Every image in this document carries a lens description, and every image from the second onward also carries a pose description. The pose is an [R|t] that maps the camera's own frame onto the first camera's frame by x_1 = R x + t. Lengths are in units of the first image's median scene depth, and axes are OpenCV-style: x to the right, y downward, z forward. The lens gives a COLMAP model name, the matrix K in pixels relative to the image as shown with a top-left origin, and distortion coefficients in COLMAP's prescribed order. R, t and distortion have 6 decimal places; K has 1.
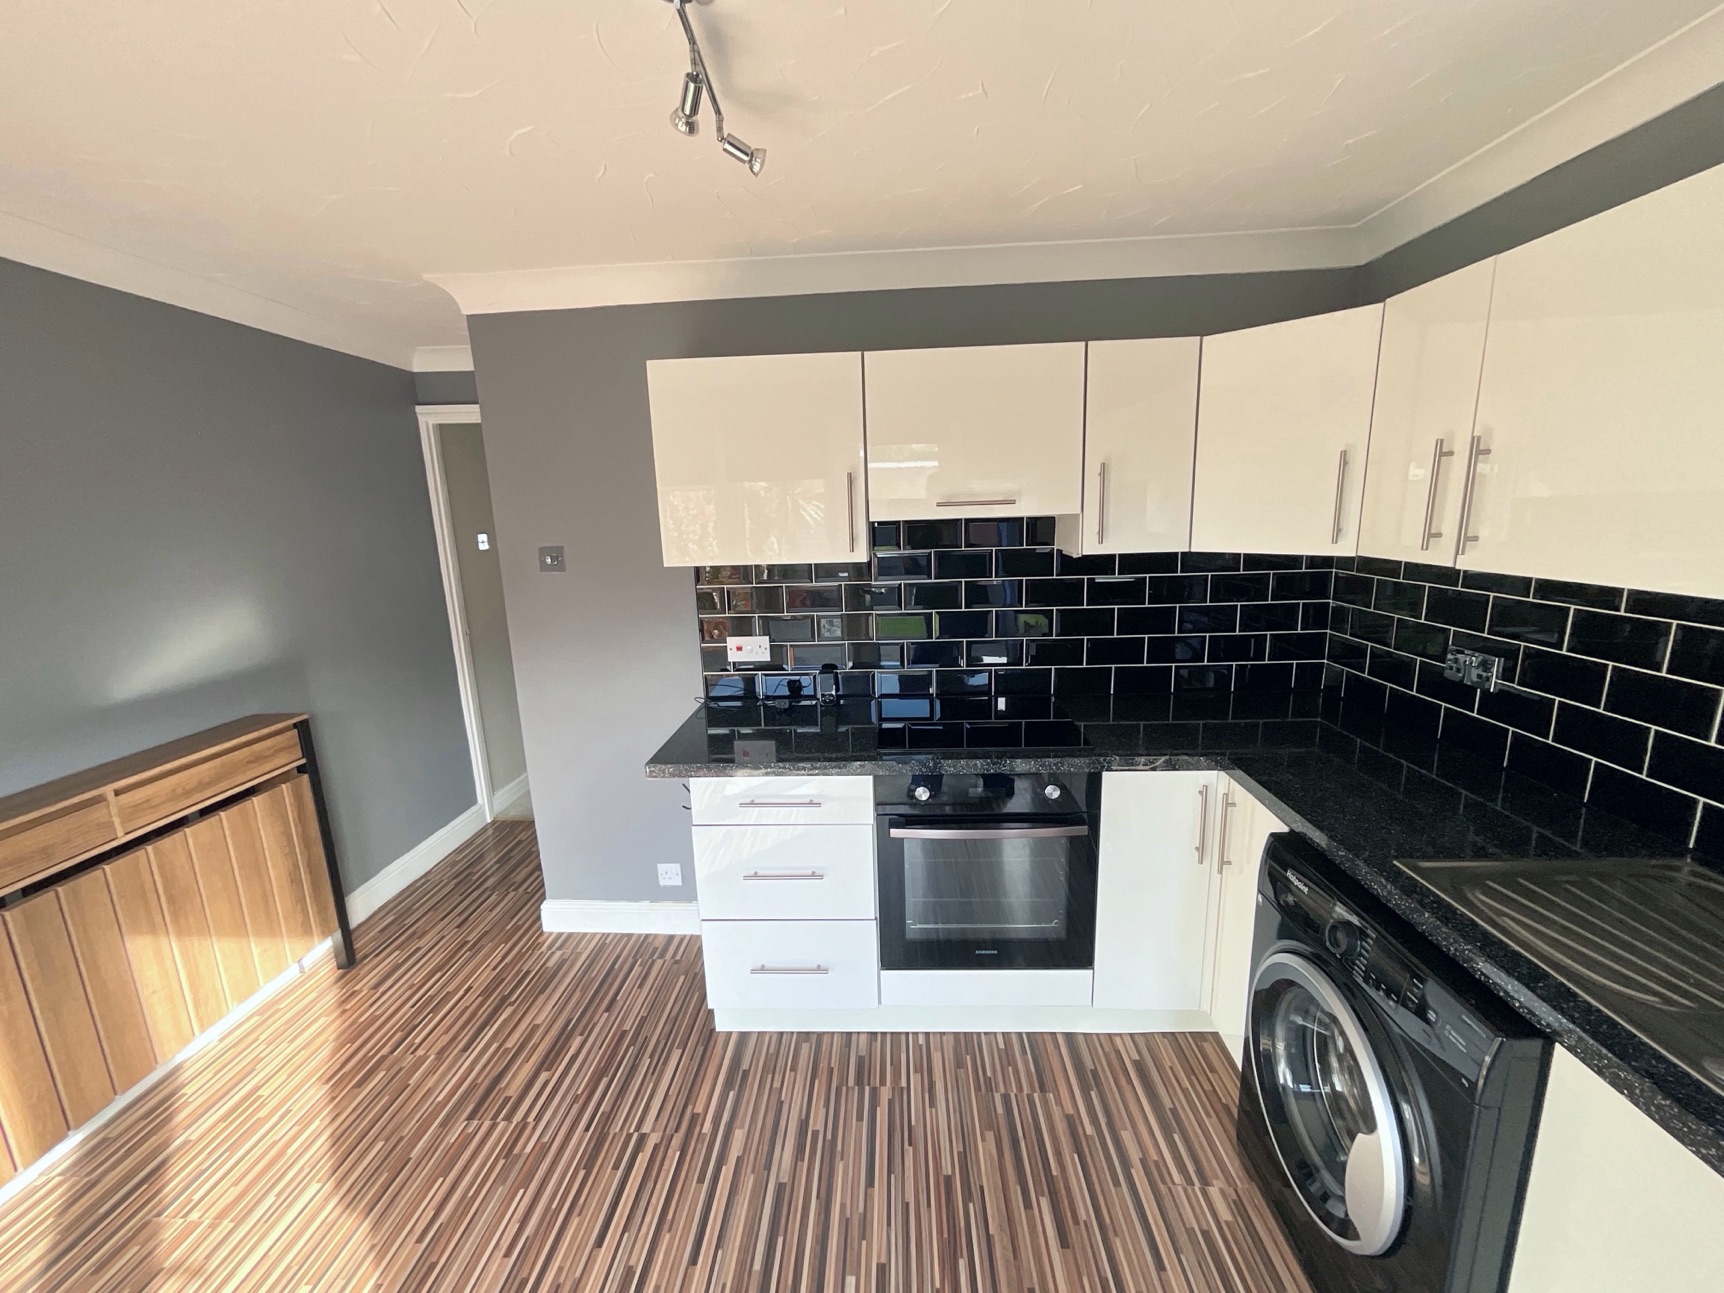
lens RADIAL K [[698.2, 0, 862.5], [0, 698.2, 646.5], [0, 0, 1]] dist [-0.003053, 0.002694]
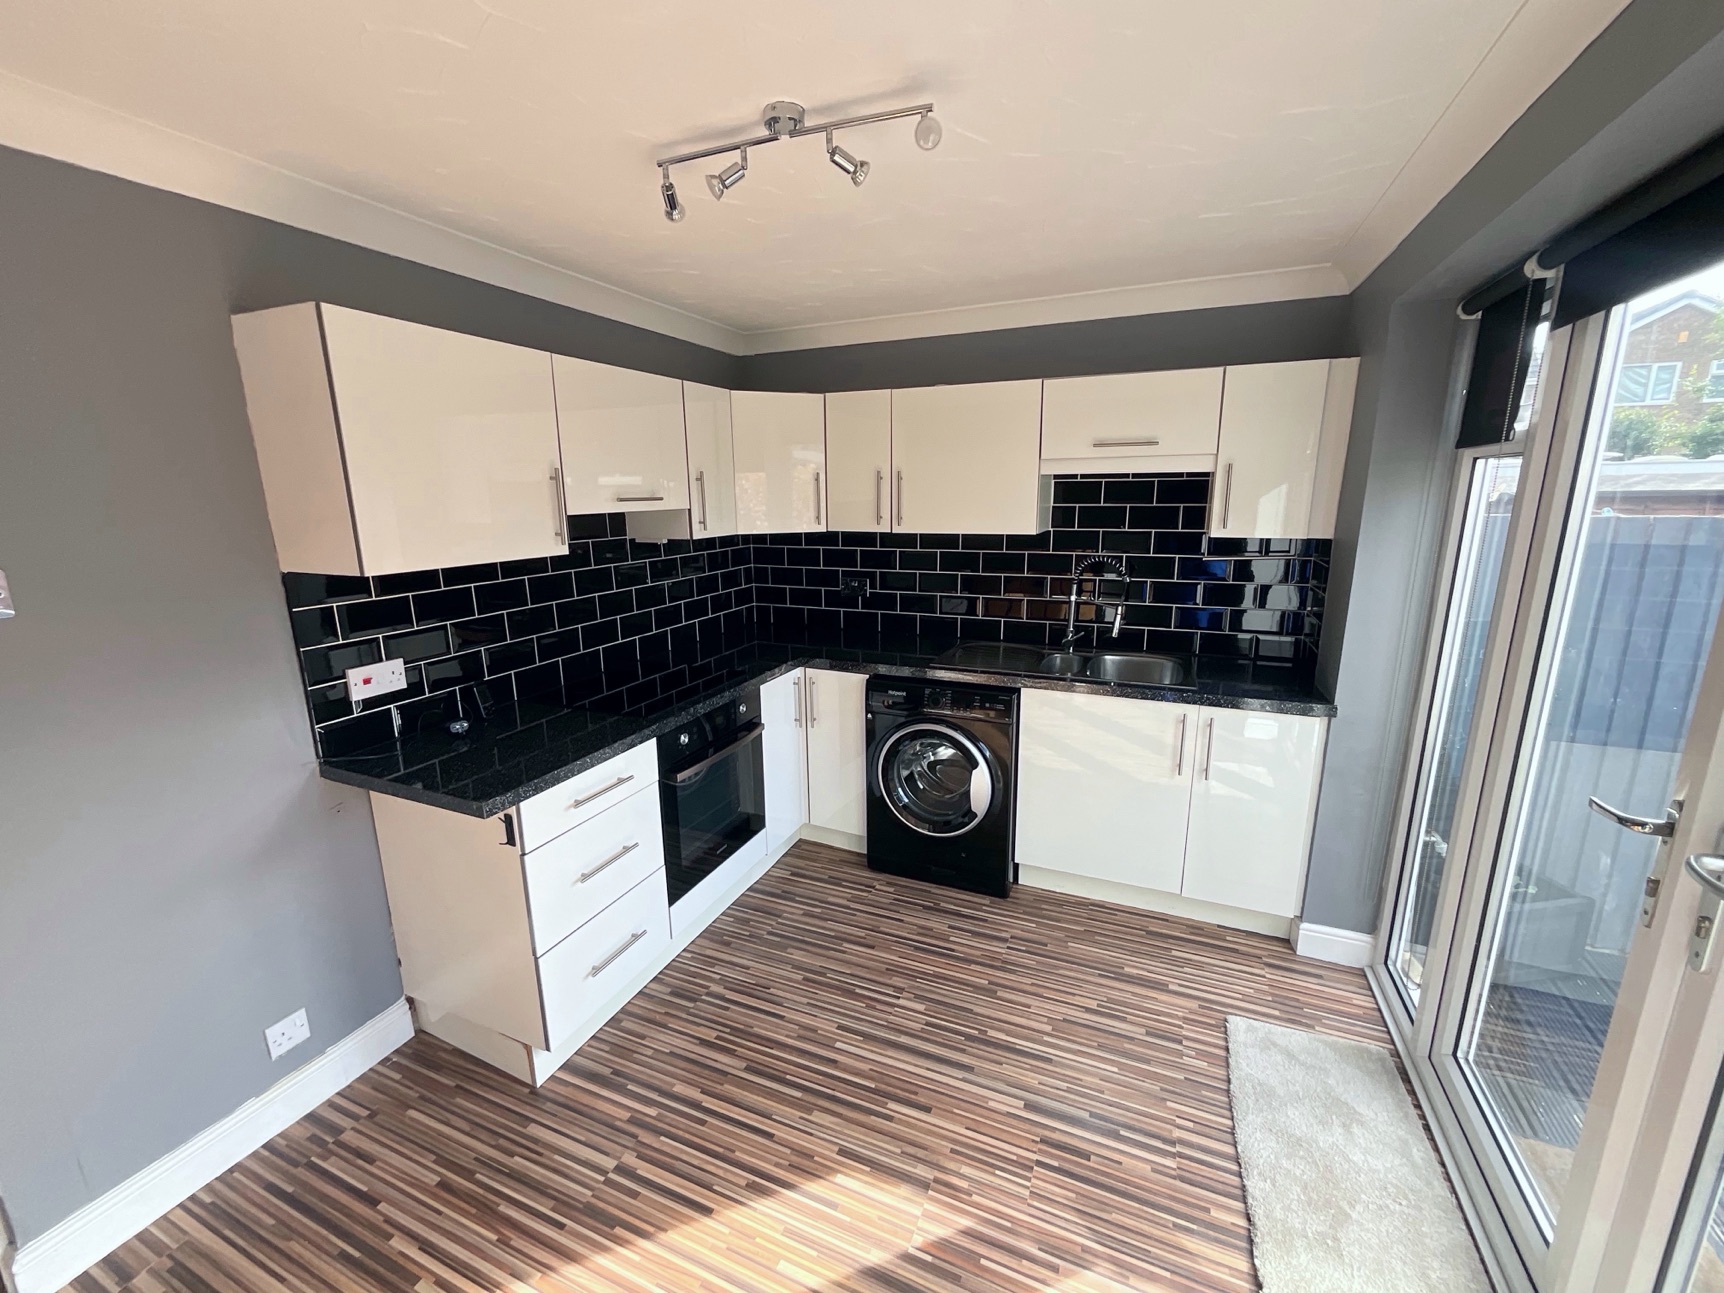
lens RADIAL K [[698.2, 0, 866.9], [0, 698.2, 645.5], [0, 0, 1]] dist [-0.003053, 0.002694]
pose [[0.354207, -0.178687, 0.917937, -0.888116], [0.183725, 0.975743, 0.119045, -0.033617], [-0.916942, 0.126482, 0.378444, 0.235395]]
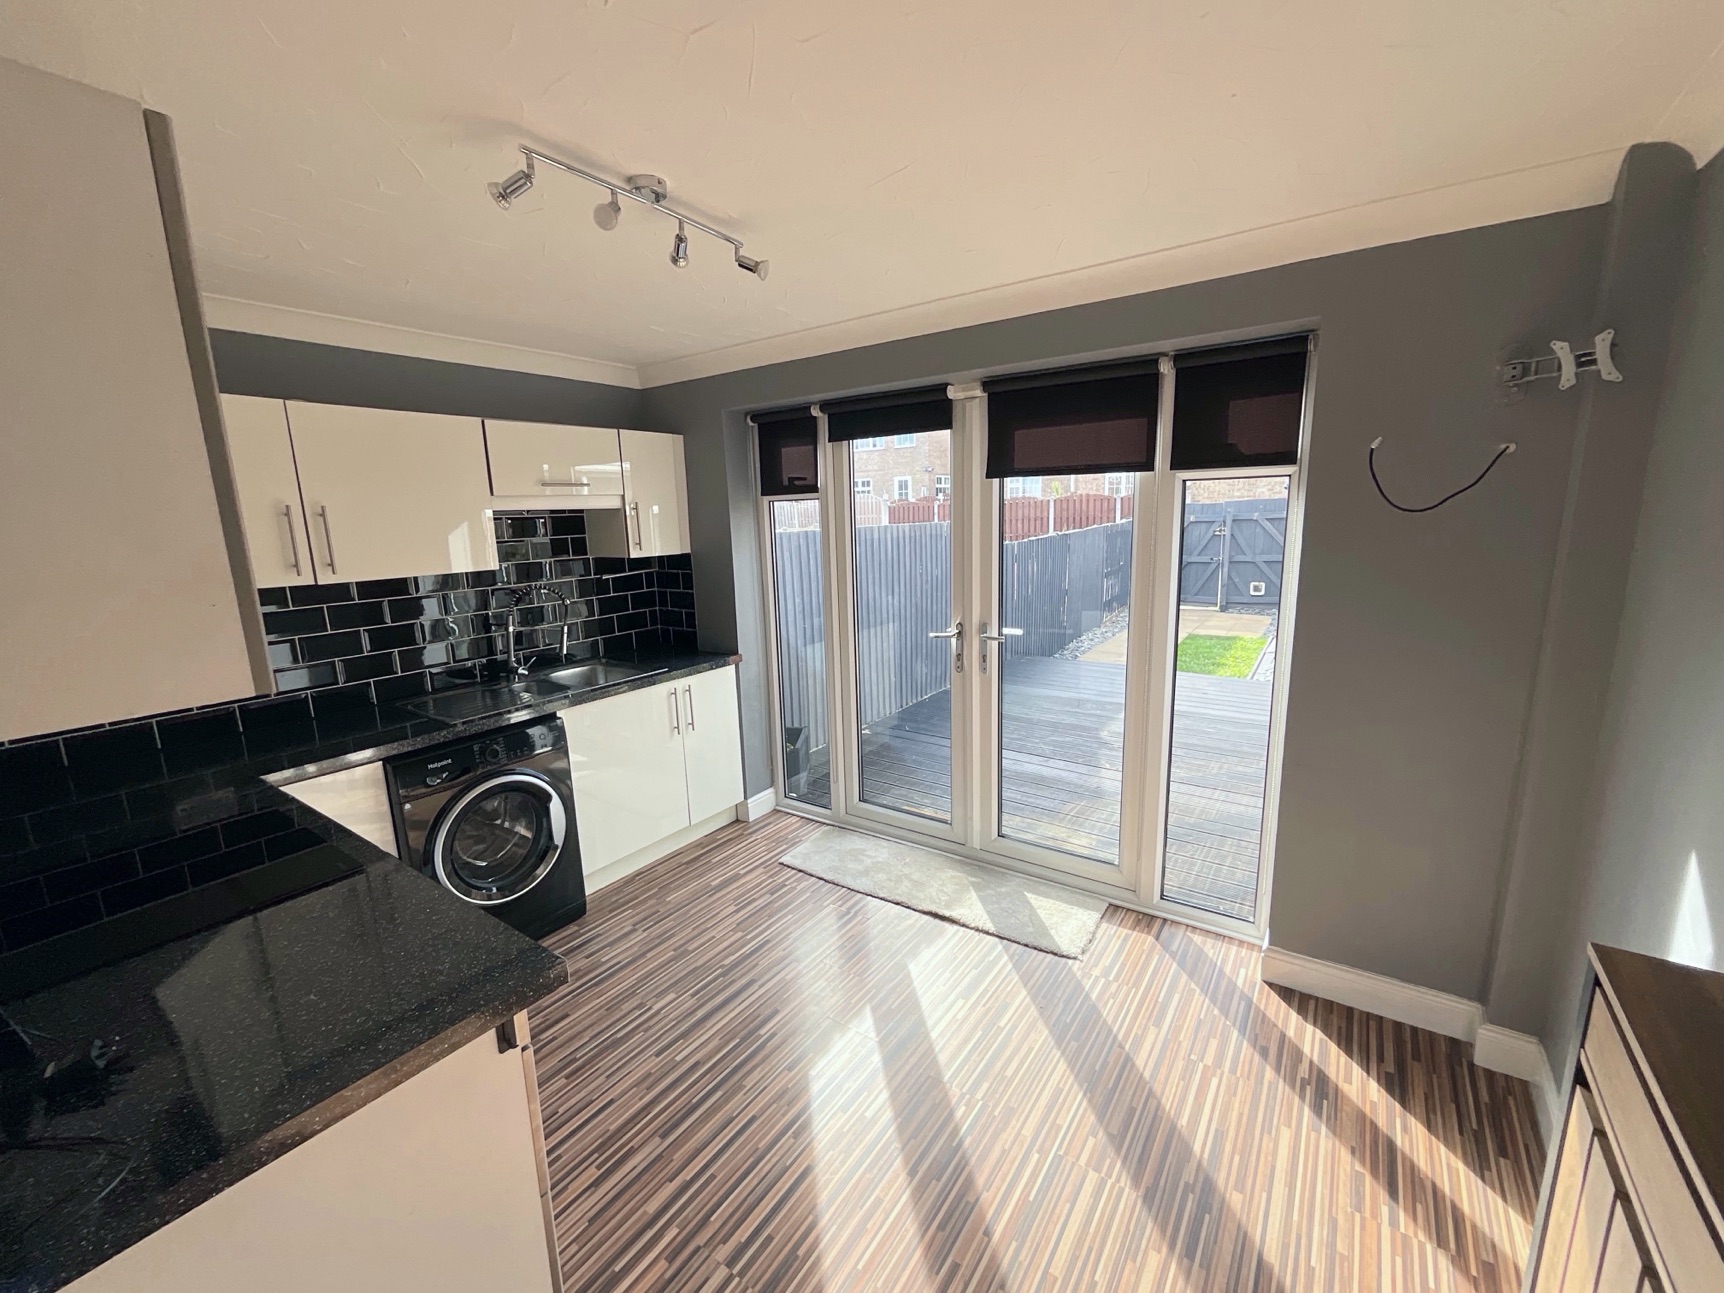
lens RADIAL K [[698.2, 0, 854.4], [0, 698.2, 646.5], [0, 0, 1]] dist [-0.003053, 0.002694]
pose [[-0.833504, -0.048817, 0.550352, -0.826859], [0.163320, 0.929808, 0.329823, -0.234184], [-0.527823, 0.364792, -0.767027, 1.233634]]
